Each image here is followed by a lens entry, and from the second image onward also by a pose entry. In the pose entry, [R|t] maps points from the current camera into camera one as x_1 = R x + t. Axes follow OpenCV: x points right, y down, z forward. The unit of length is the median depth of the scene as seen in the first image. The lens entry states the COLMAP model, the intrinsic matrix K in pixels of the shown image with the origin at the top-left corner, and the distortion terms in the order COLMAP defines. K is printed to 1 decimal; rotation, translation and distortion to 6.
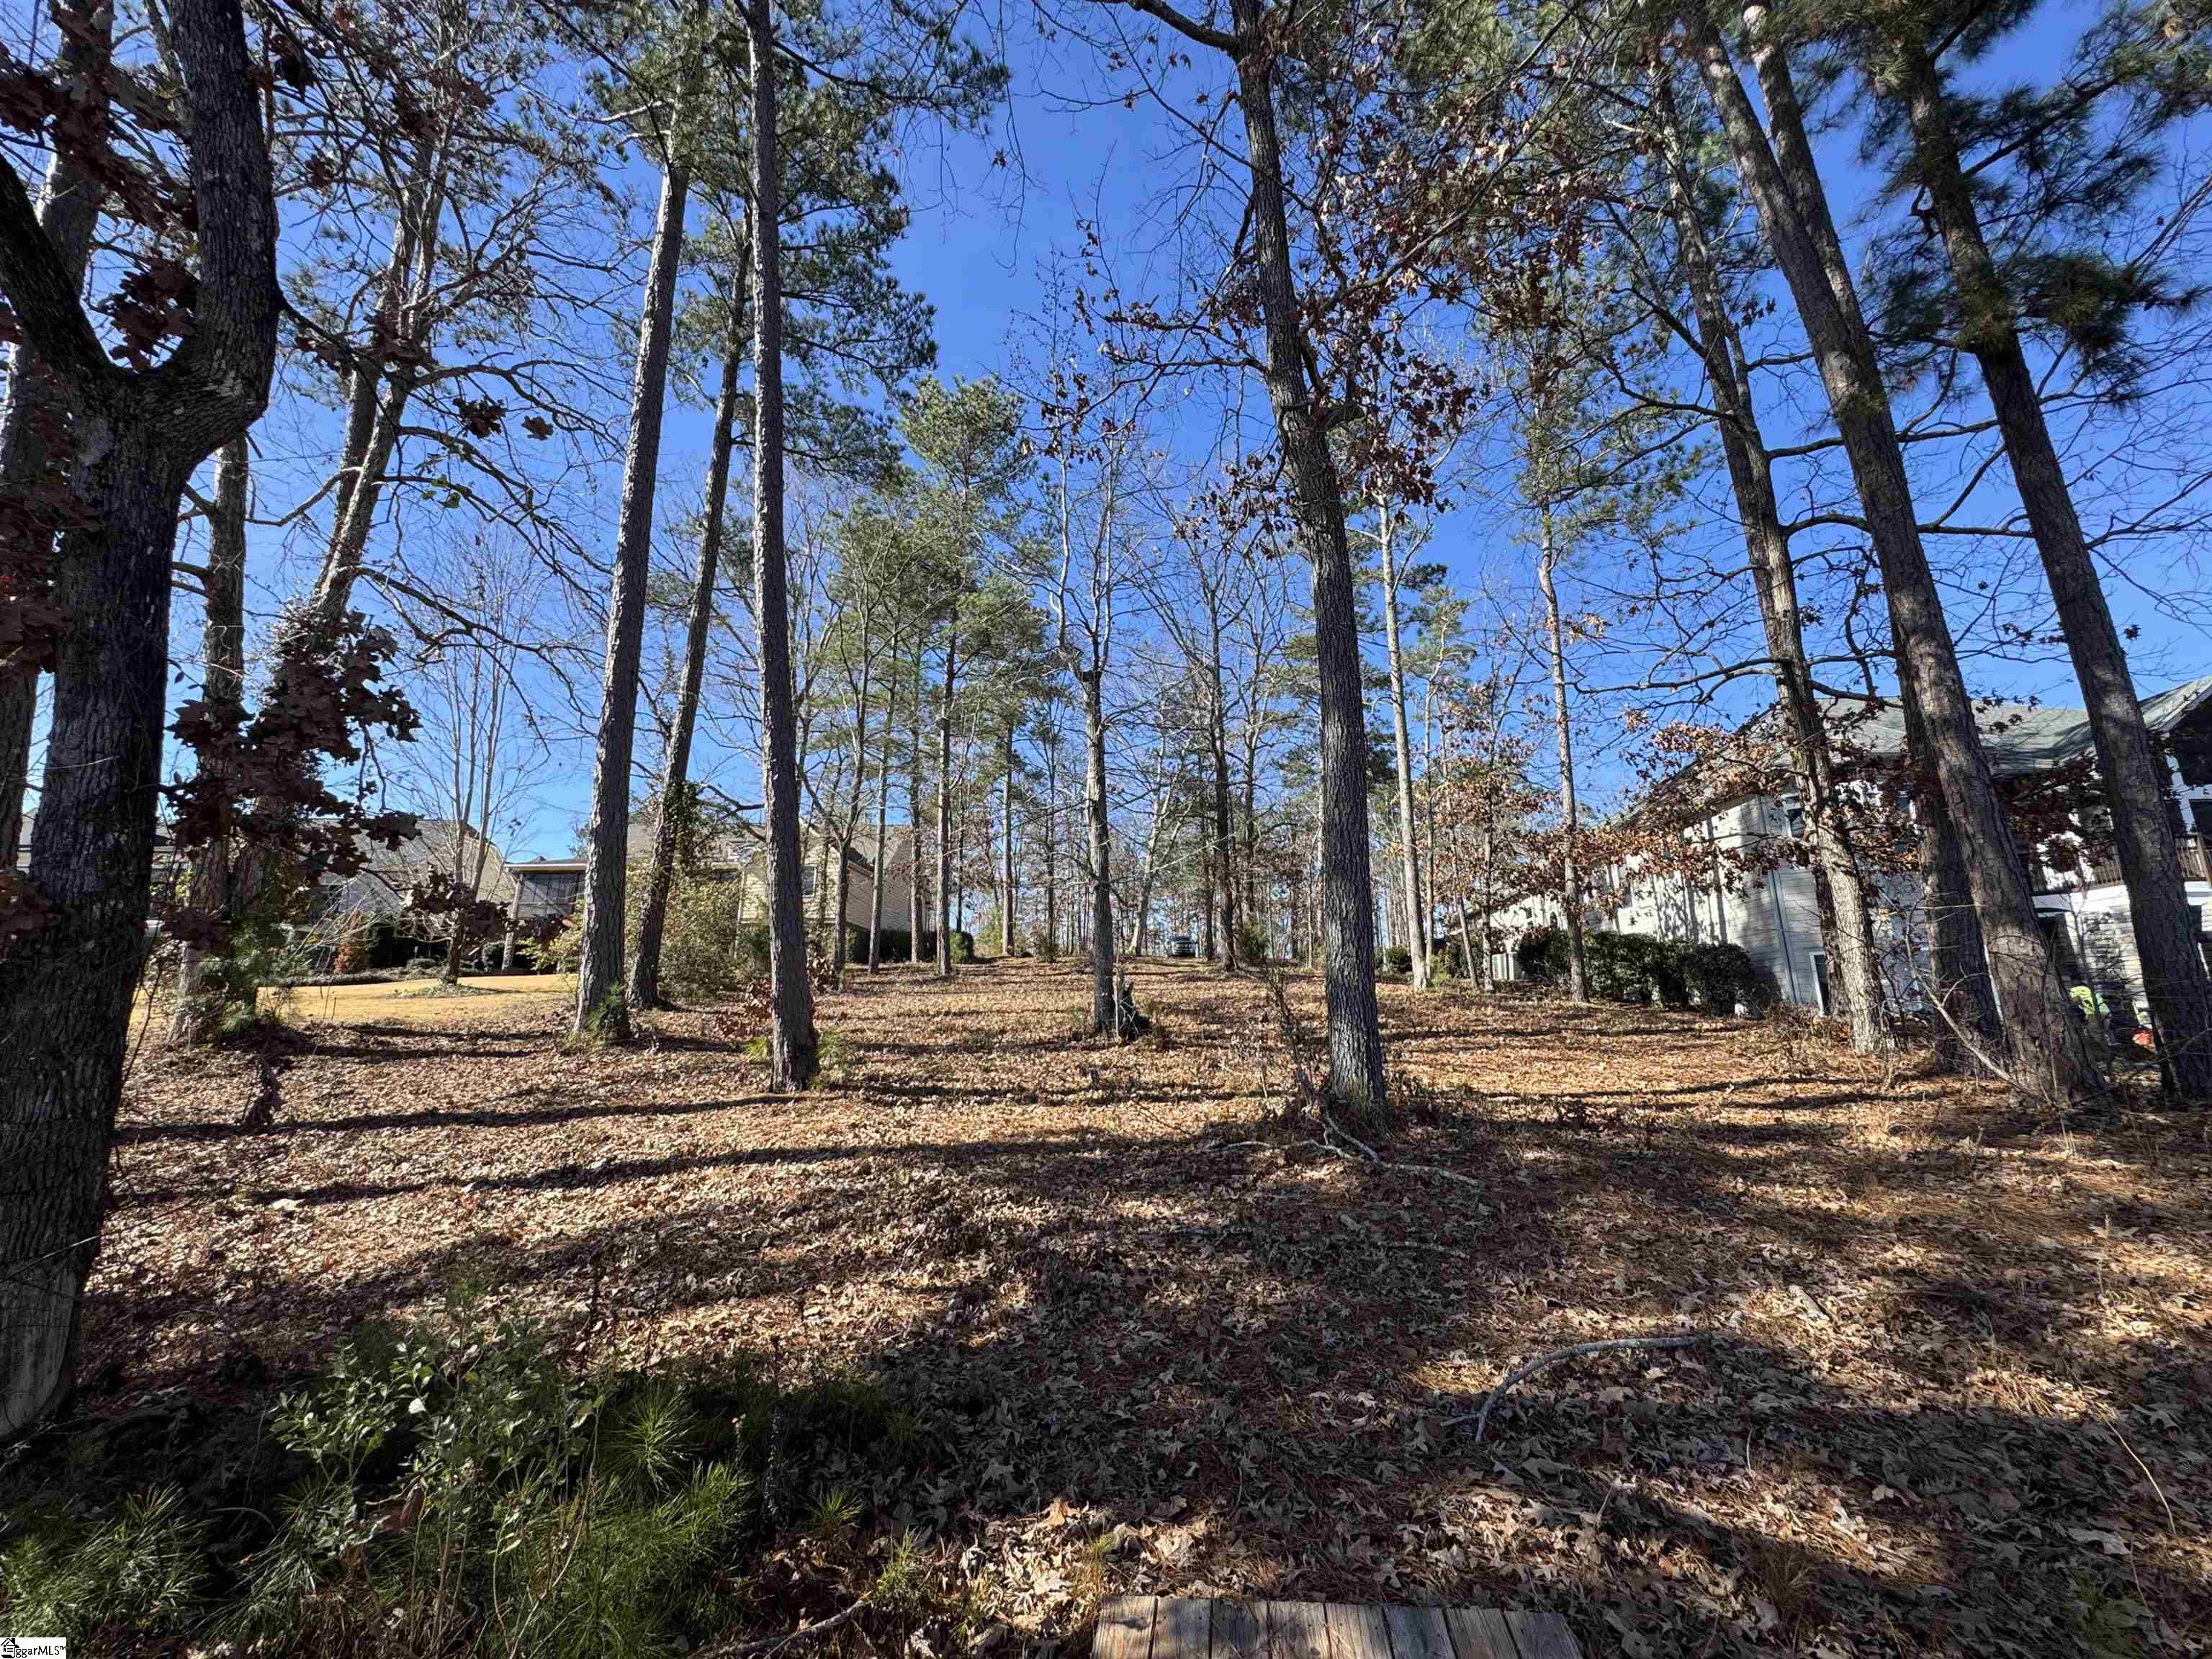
lens RADIAL K [[881.2, 0, 1110.3], [0, 881.2, 824.2], [0, 0, 1]] dist [-0.004136, 0.000400]
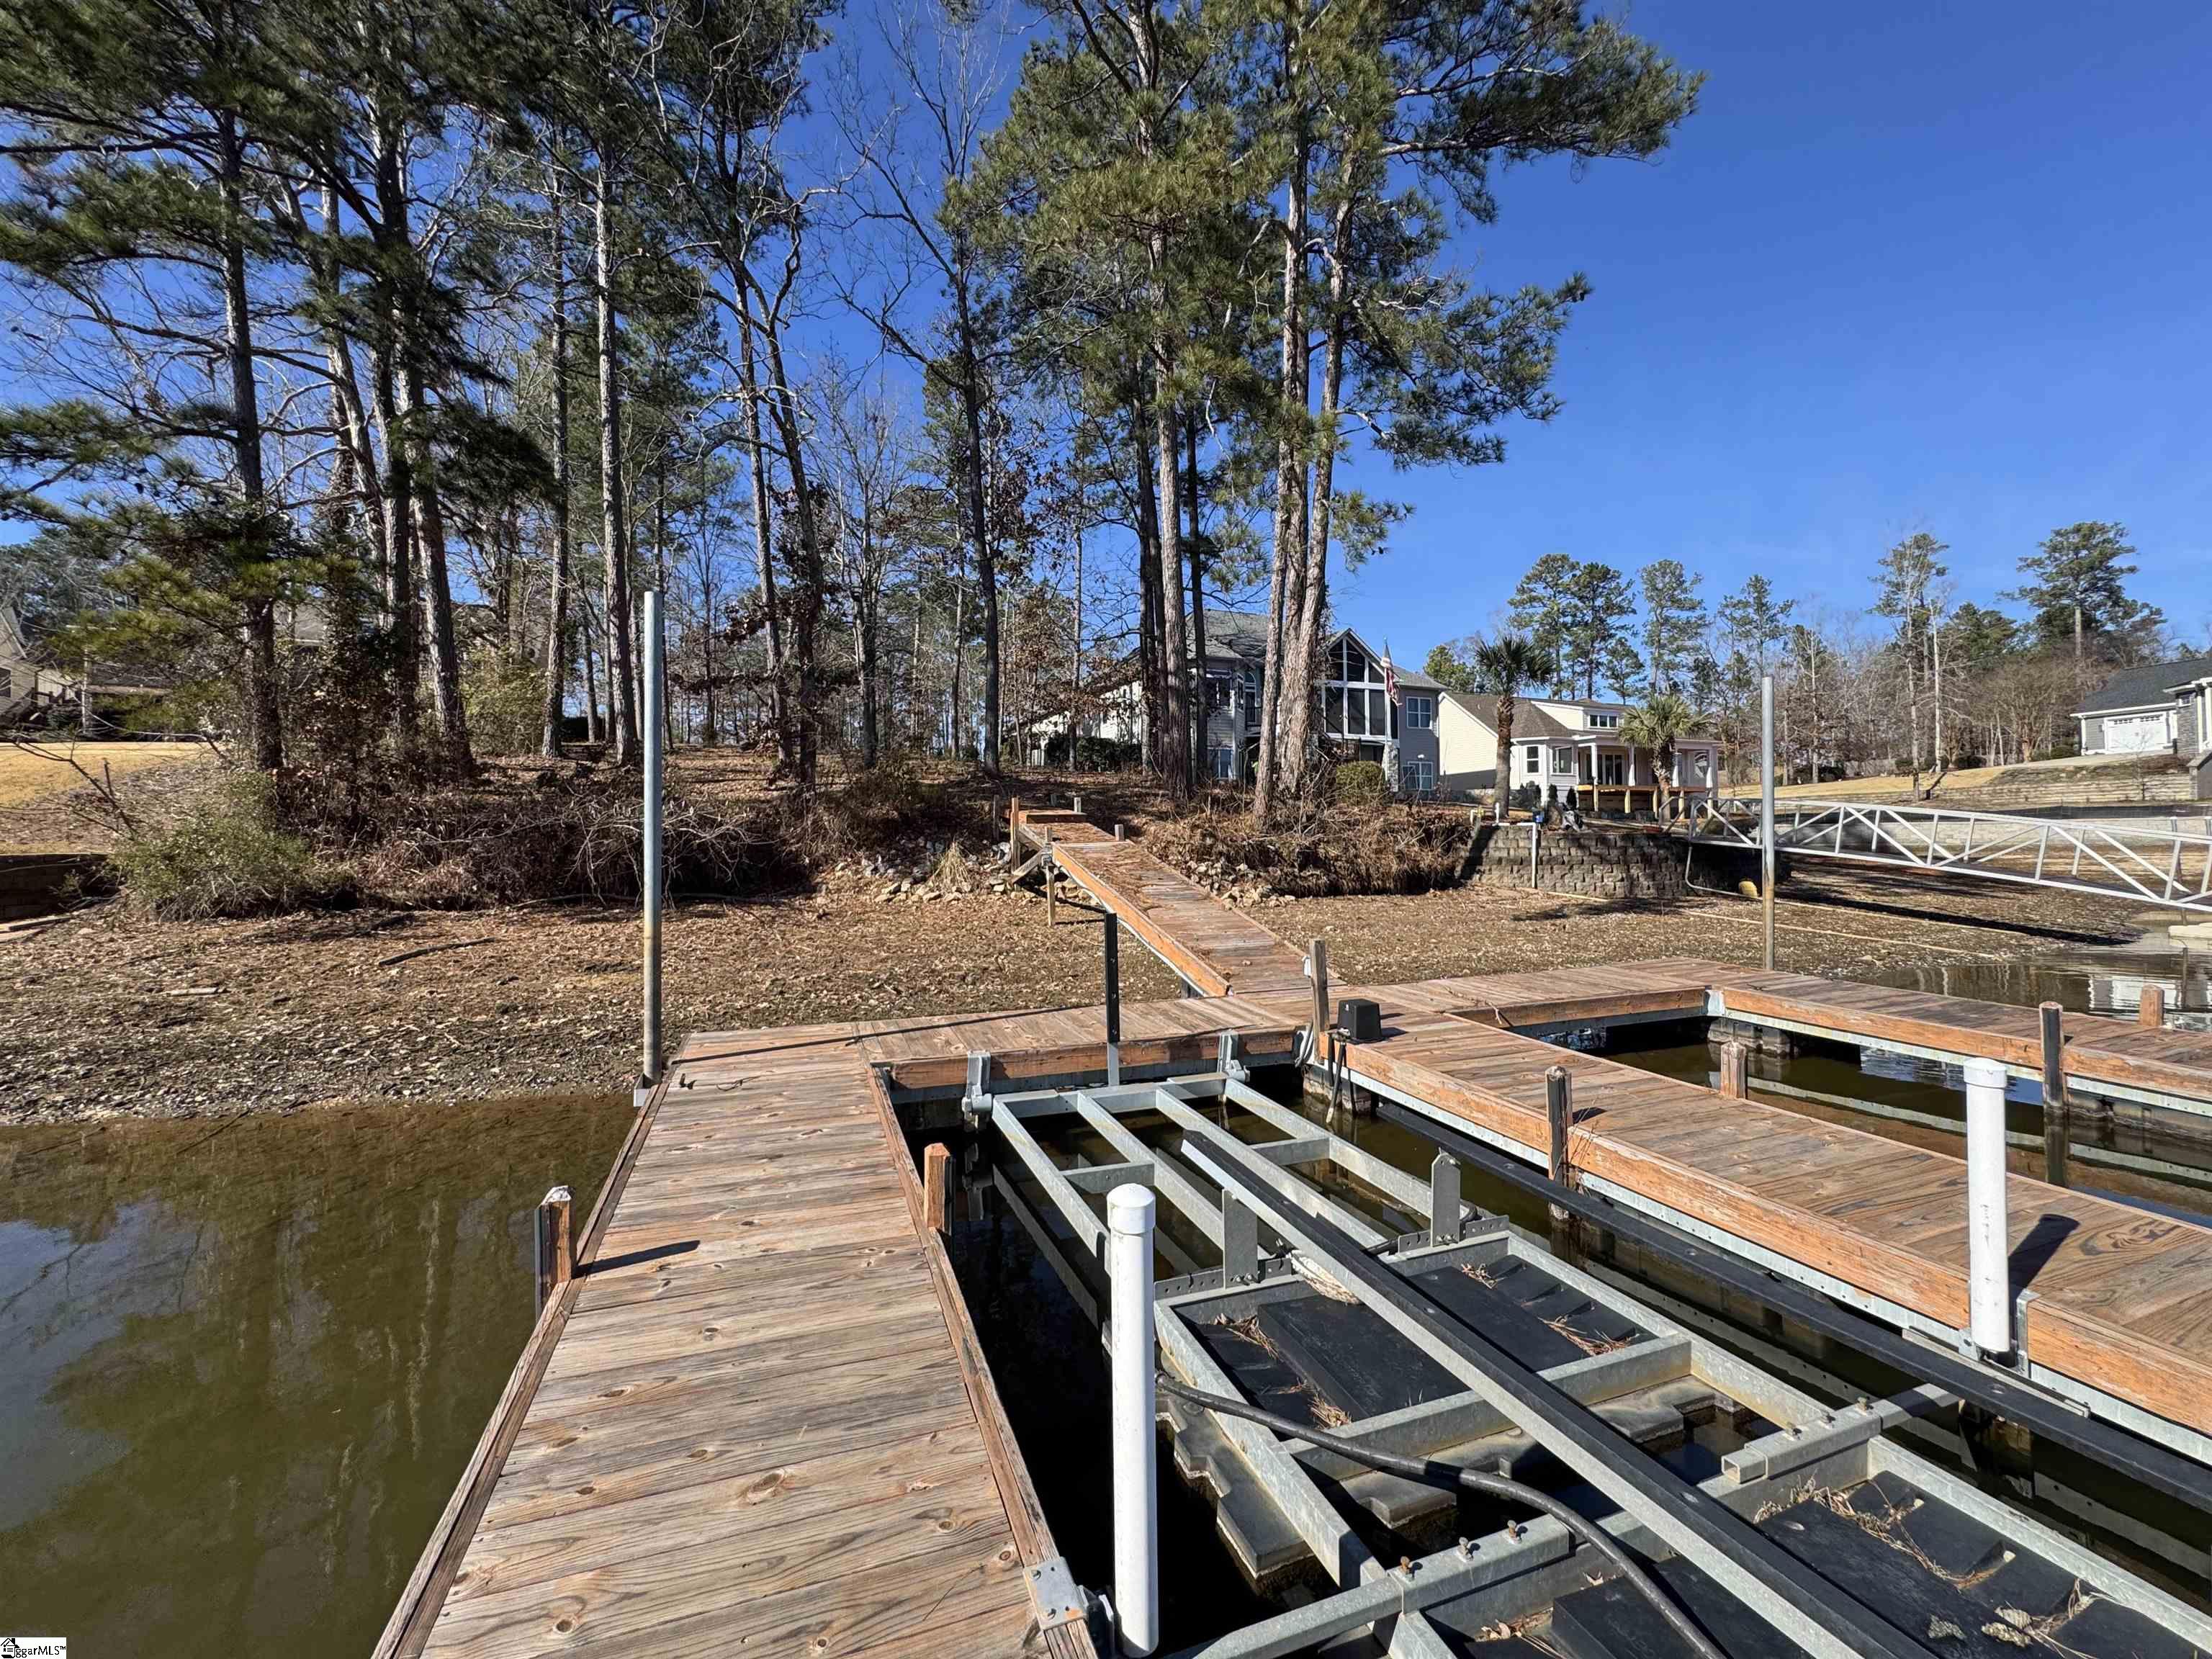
lens RADIAL K [[881.2, 0, 1101.7], [0, 881.2, 827.1], [0, 0, 1]] dist [-0.004136, 0.000400]
pose [[0.886183, -0.010038, 0.463228, -0.230188], [-0.094403, 0.974882, 0.201725, -0.056836], [-0.453617, -0.222496, 0.862976, -0.547993]]
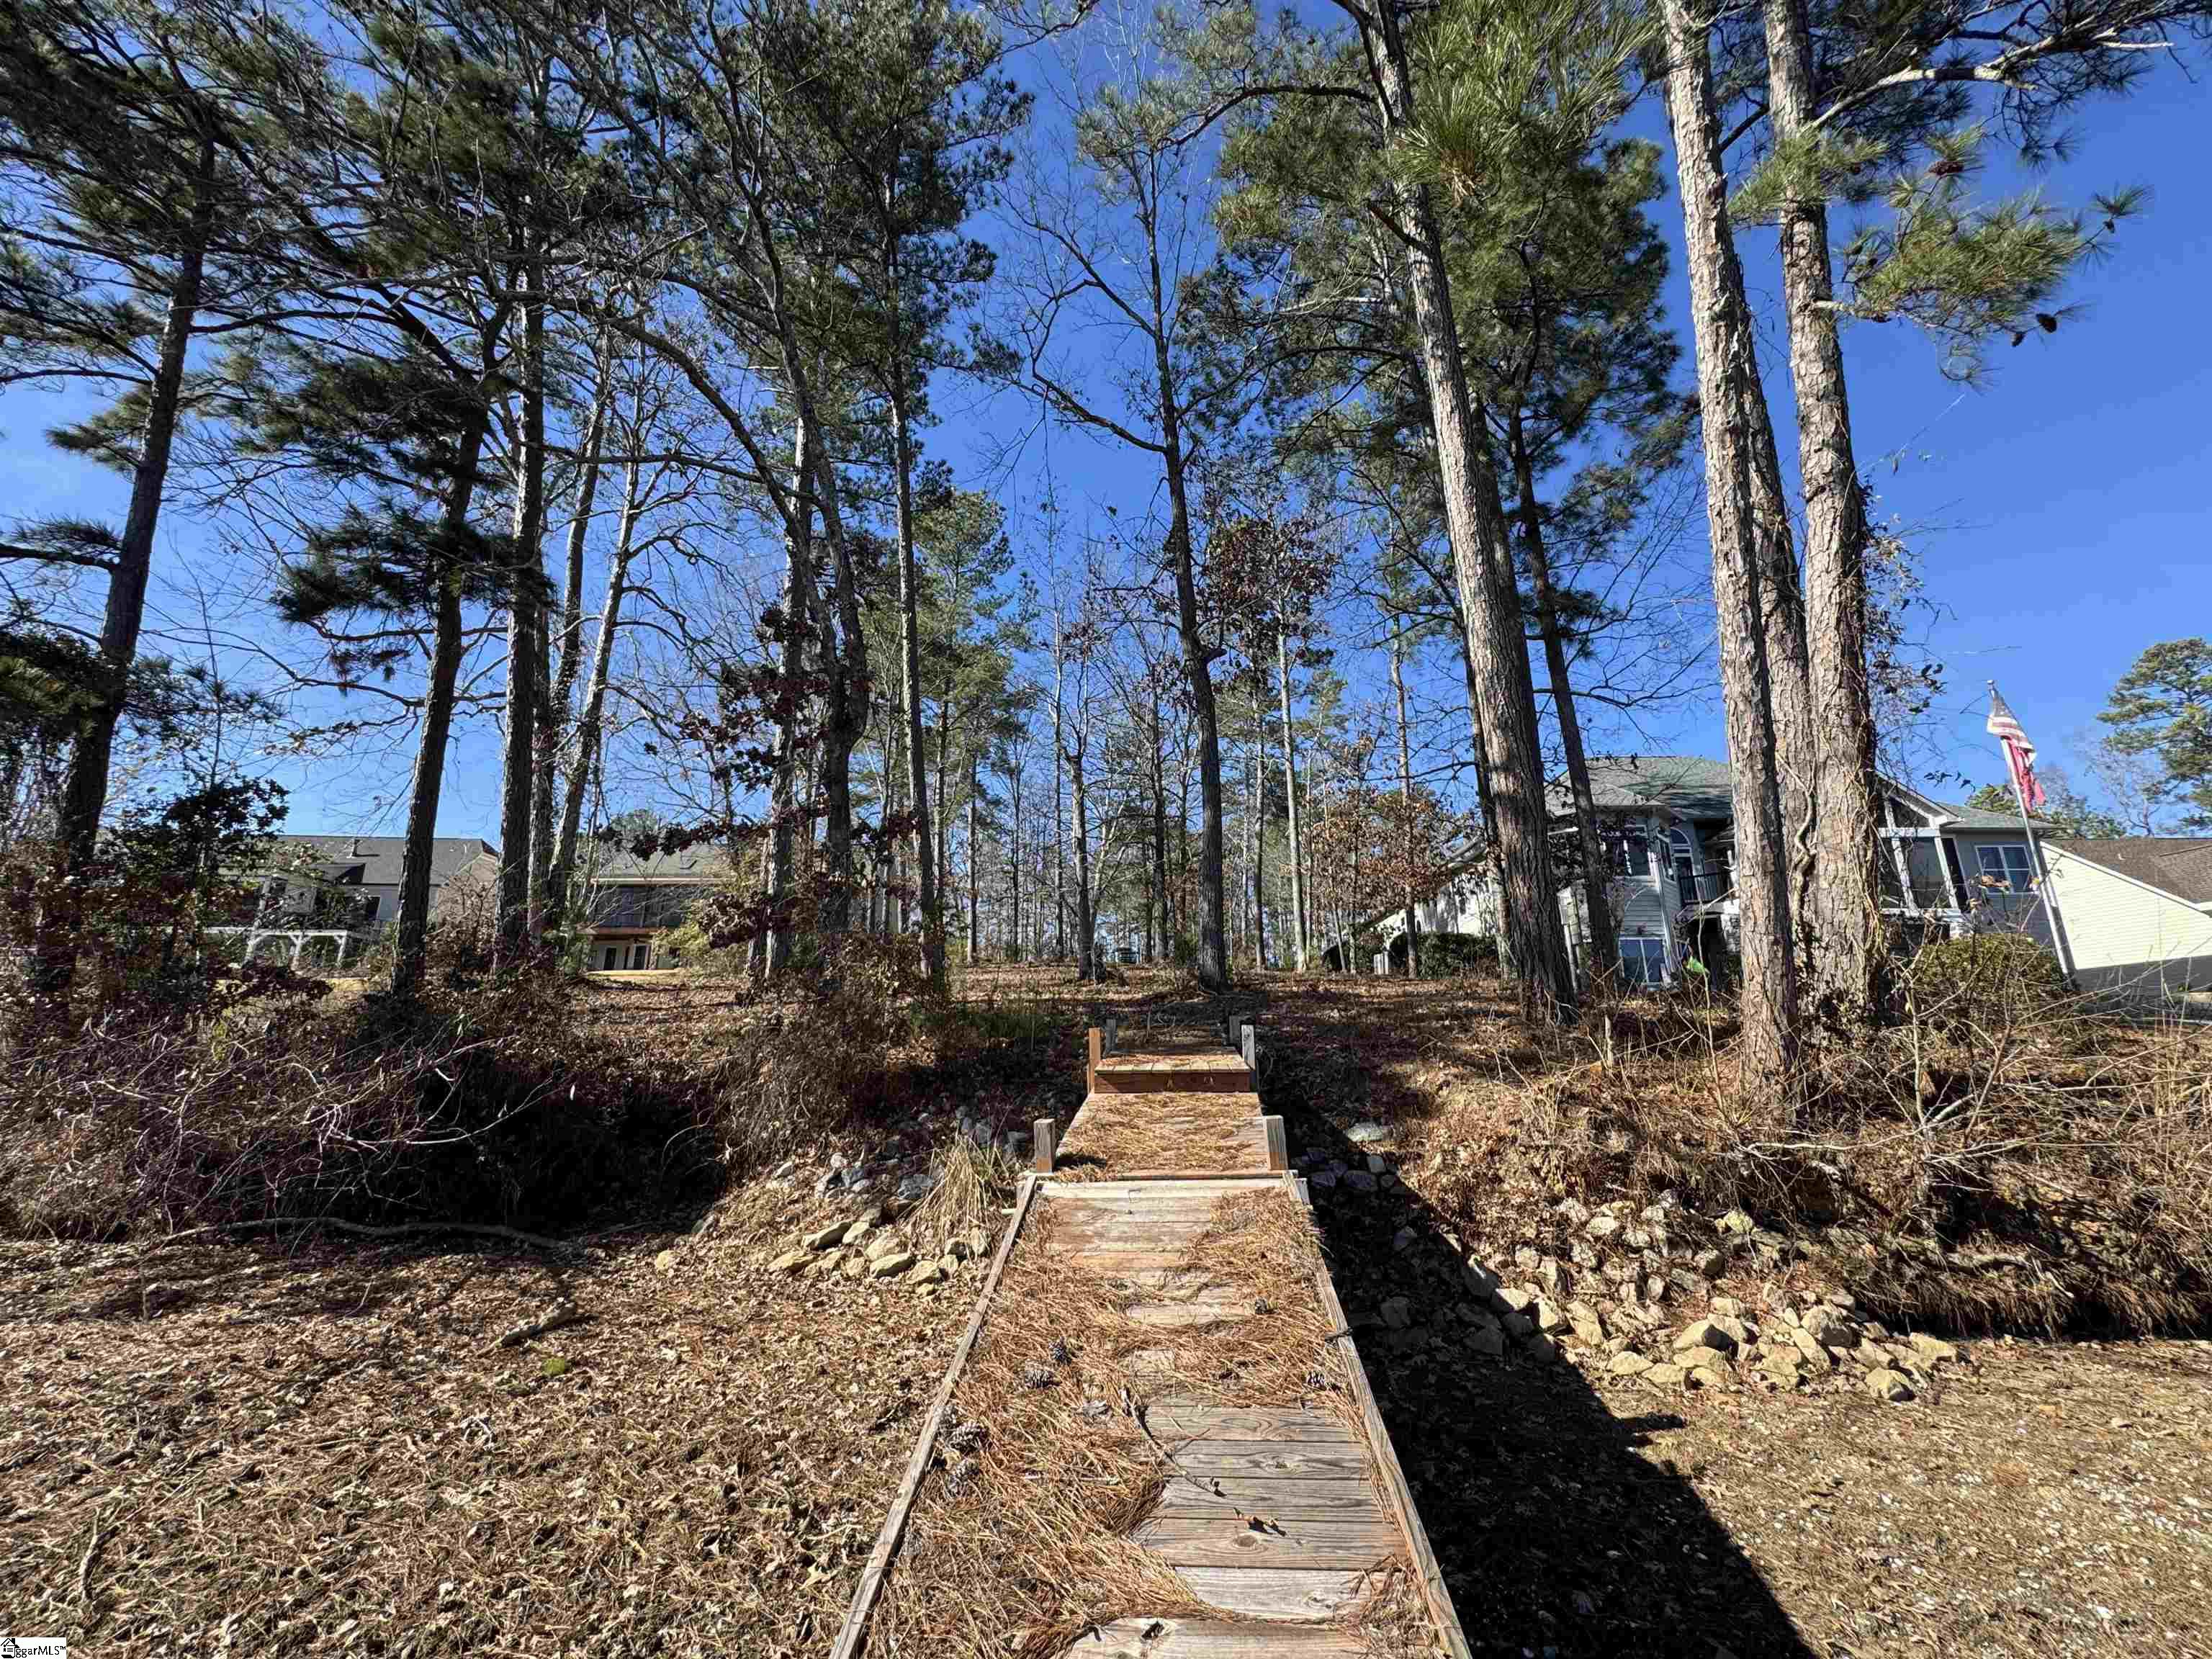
lens RADIAL K [[881.2, 0, 1106.0], [0, 881.2, 829.4], [0, 0, 1]] dist [-0.004136, 0.000400]
pose [[0.997988, 0.008612, 0.062823, -0.032089], [-0.007624, 0.999844, -0.015951, -0.008092], [-0.062950, 0.015440, 0.997897, -0.281690]]
